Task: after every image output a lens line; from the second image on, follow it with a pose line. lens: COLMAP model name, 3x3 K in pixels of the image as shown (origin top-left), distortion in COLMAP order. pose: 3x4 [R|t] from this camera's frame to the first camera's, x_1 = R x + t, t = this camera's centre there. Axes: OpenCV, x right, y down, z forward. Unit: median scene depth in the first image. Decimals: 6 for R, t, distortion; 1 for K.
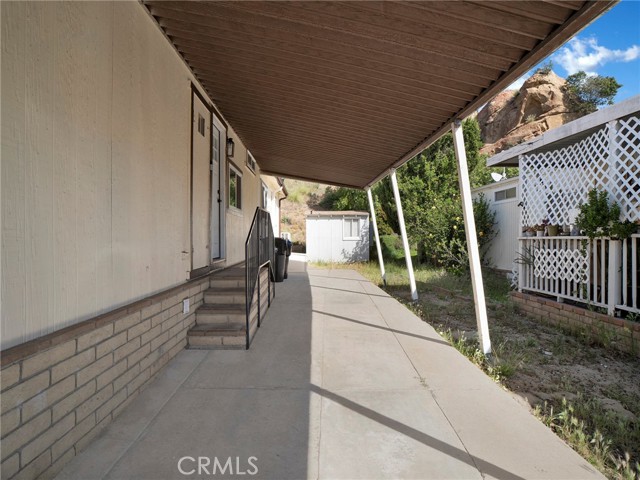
lens RADIAL K [[335.8, 0, 319.7], [0, 335.8, 237.7], [0, 0, 1]] dist [-0.000165, -0.000013]
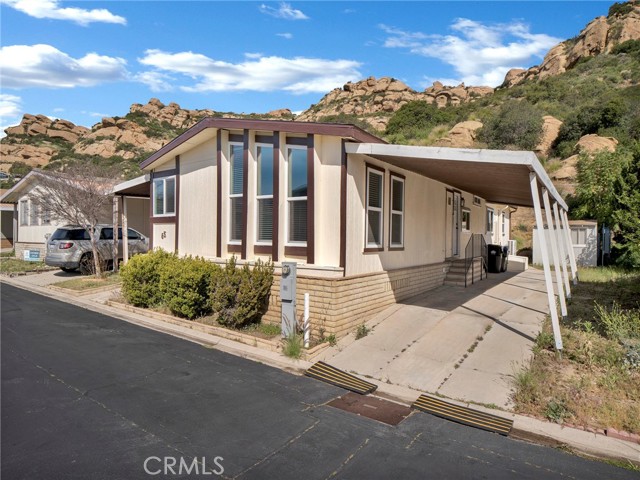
lens RADIAL K [[394.9, 0, 316.9], [0, 394.9, 239.6], [0, 0, 1]] dist [-0.018843, 0.001917]
pose [[0.797246, 0.015687, -0.603450, 0.425363], [-0.014468, 0.999872, 0.006877, -0.033649], [0.603481, 0.003248, 0.797371, -1.295702]]
